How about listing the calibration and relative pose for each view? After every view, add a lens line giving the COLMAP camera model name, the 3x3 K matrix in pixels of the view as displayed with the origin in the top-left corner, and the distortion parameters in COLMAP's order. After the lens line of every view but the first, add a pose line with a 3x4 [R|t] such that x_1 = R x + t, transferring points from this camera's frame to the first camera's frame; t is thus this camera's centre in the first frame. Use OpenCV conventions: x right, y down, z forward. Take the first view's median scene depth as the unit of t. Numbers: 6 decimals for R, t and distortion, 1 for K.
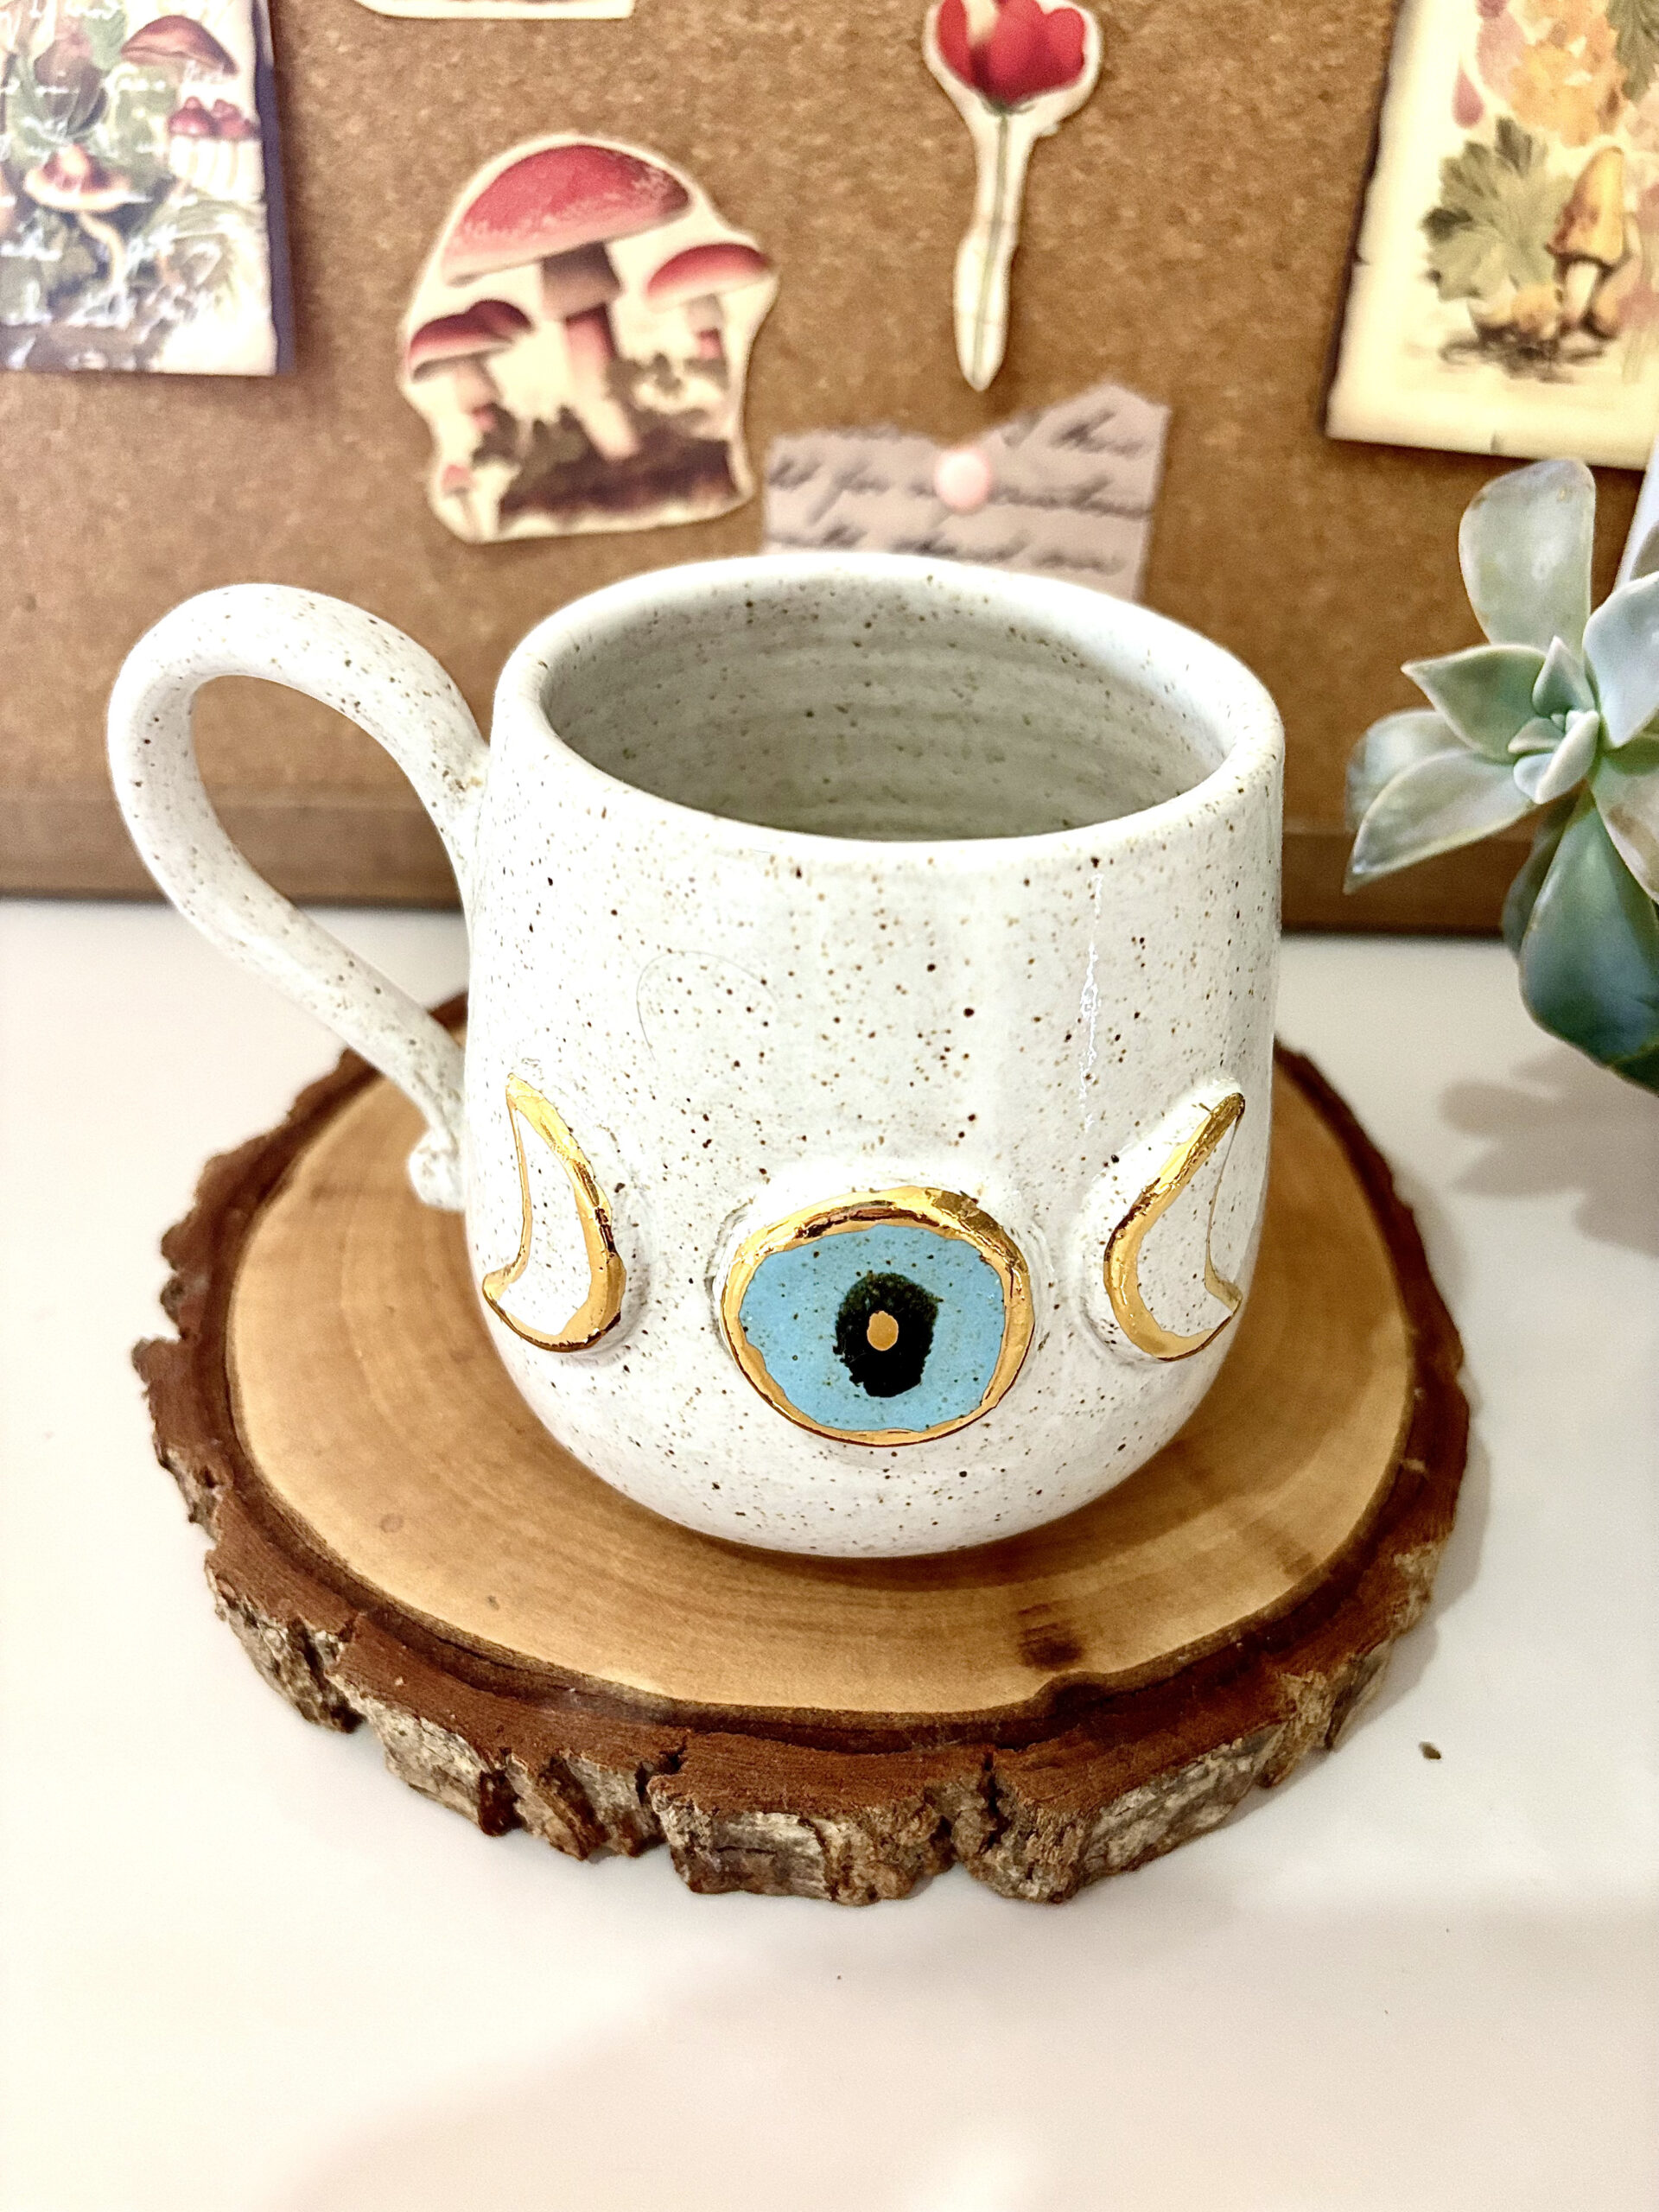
lens RADIAL K [[1748.4, 0, 824.4], [0, 1748.4, 1093.6], [0, 0, 1]] dist [-0.053299, 0.081827]
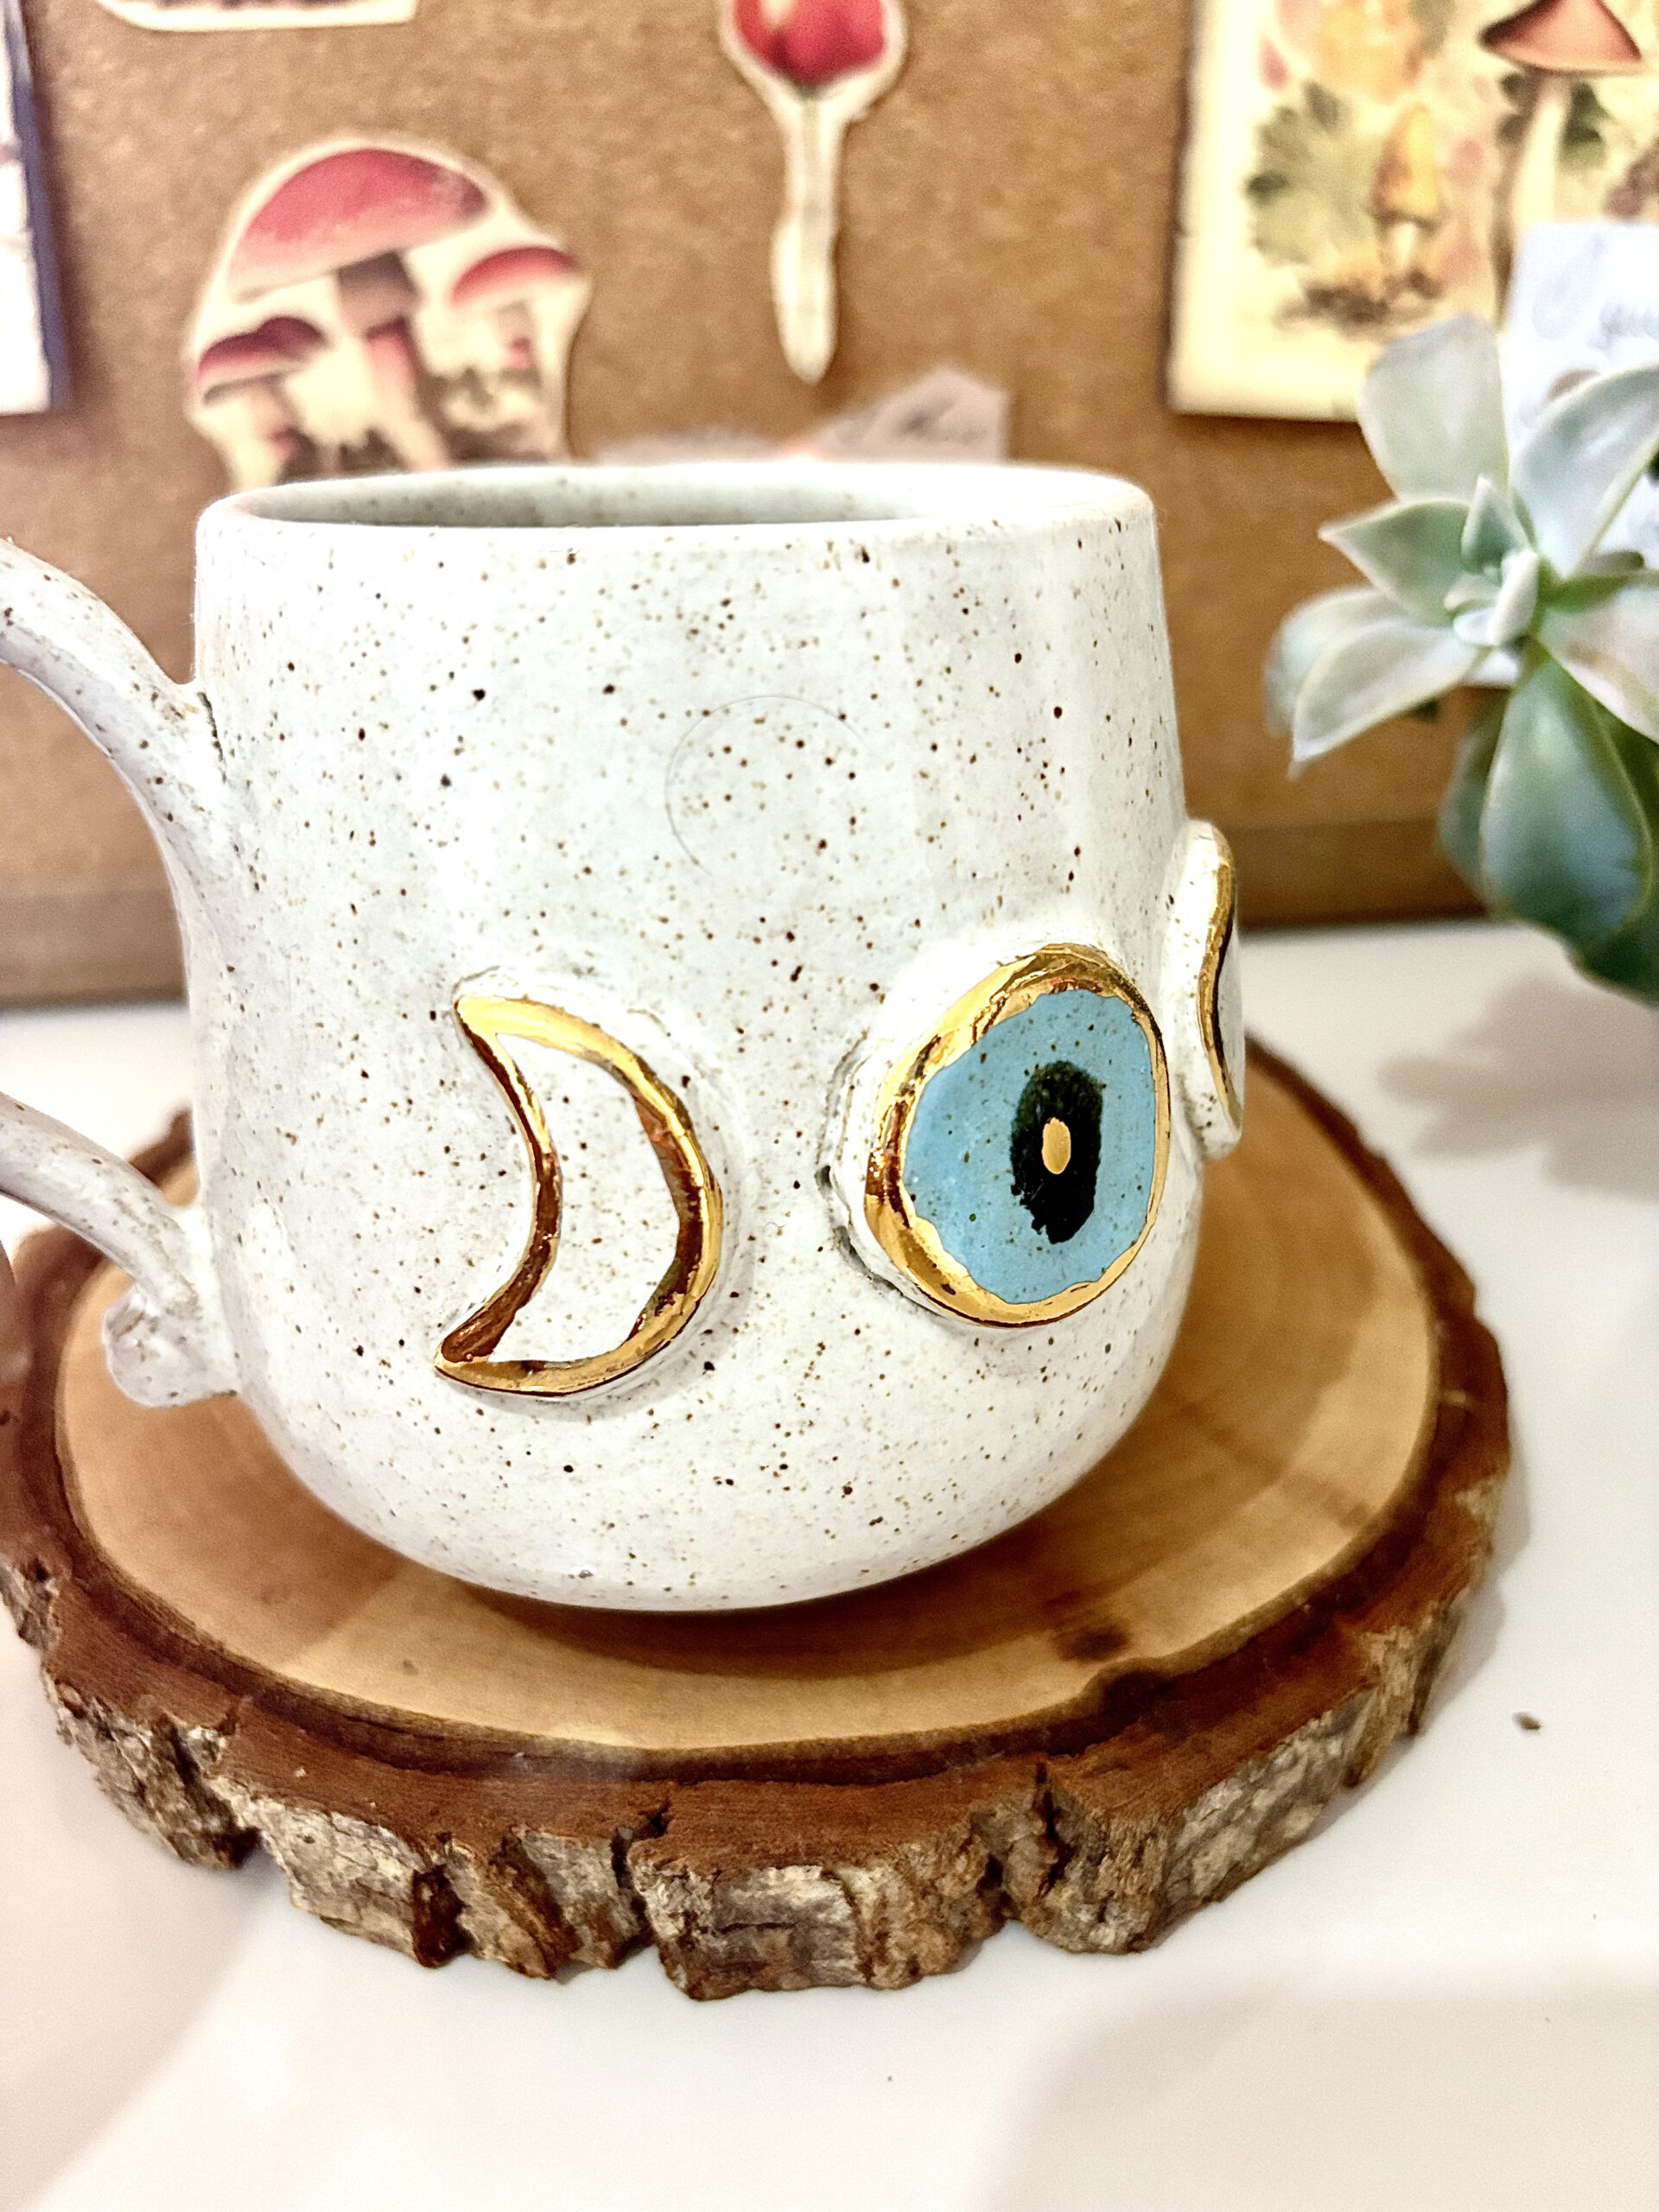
lens RADIAL K [[1760.0, 0, 822.0], [0, 1760.0, 1101.6], [0, 0, 1]] dist [-0.016393, -0.010639]
pose [[0.991196, -0.094158, 0.093087, -0.049433], [0.103444, 0.989539, -0.100554, 0.129276], [-0.082646, 0.109298, 0.990567, 0.139333]]
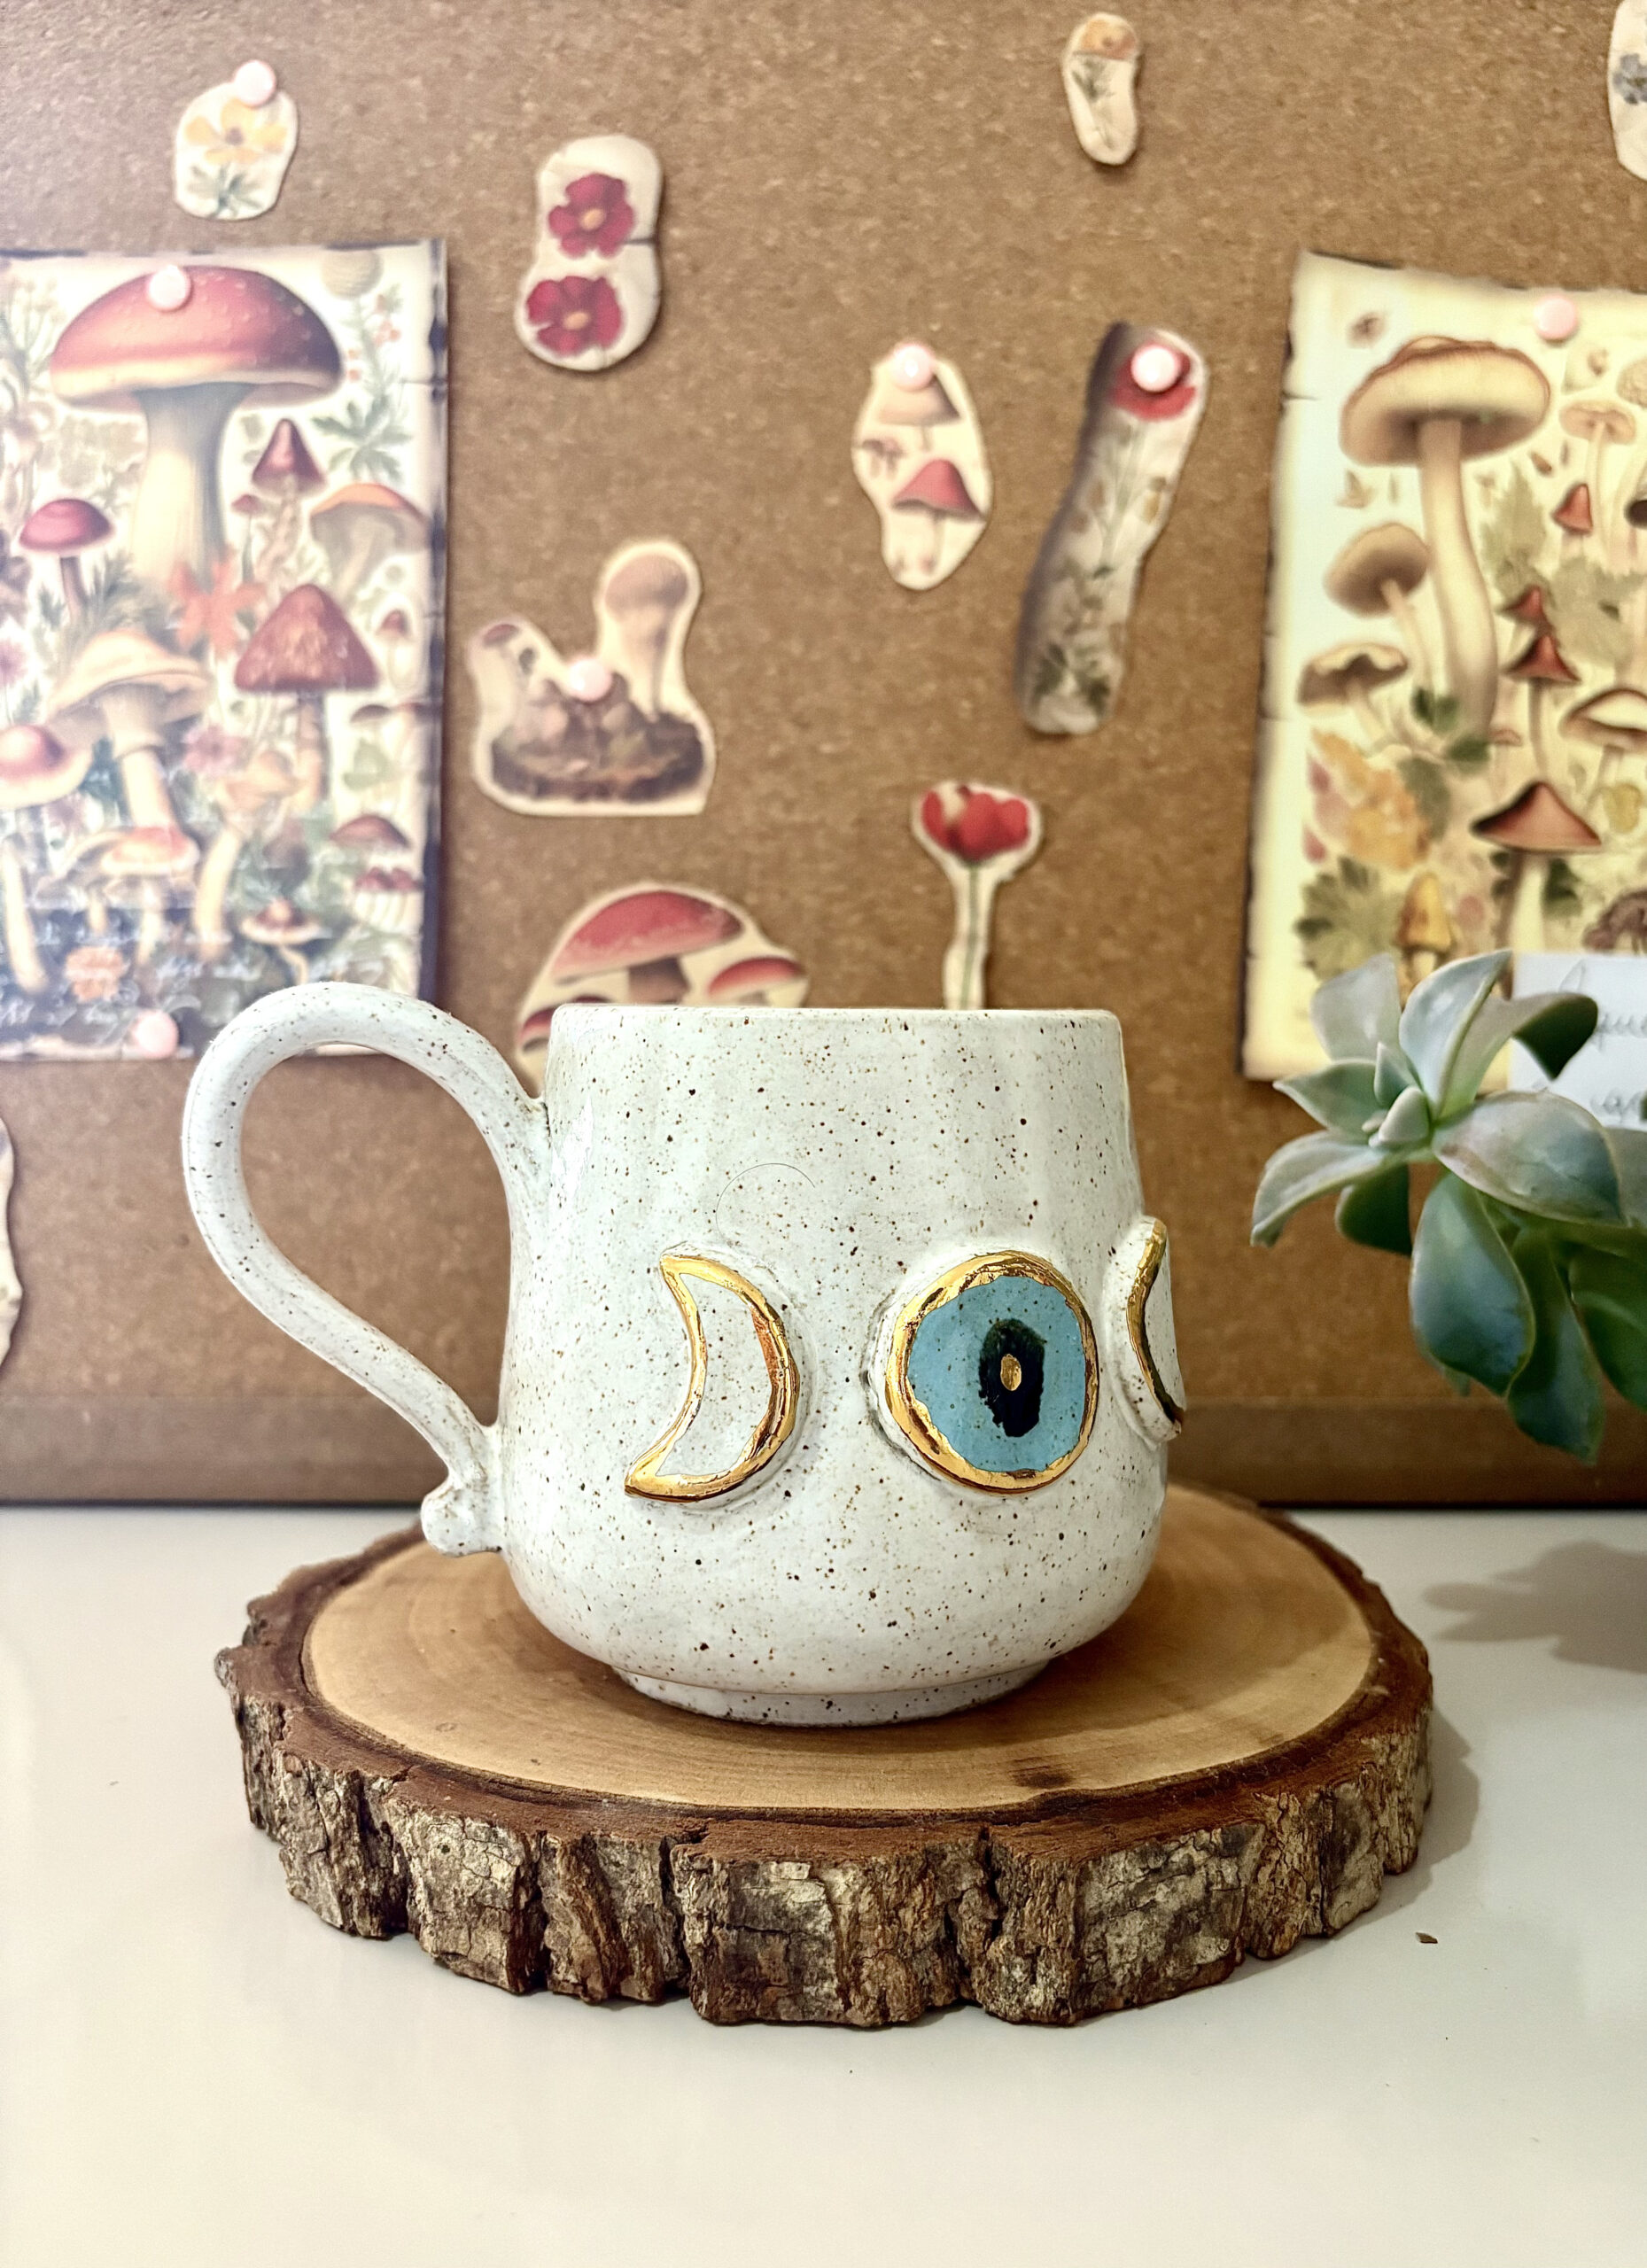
lens RADIAL K [[1841.7, 0, 863.1], [0, 1841.7, 1185.6], [0, 0, 1]] dist [-0.027236, 0.005423]
pose [[0.999722, -0.023060, -0.004875, 0.029968], [0.017533, 0.865833, -0.500026, 0.544141], [0.015751, 0.499802, 0.865997, -0.178898]]
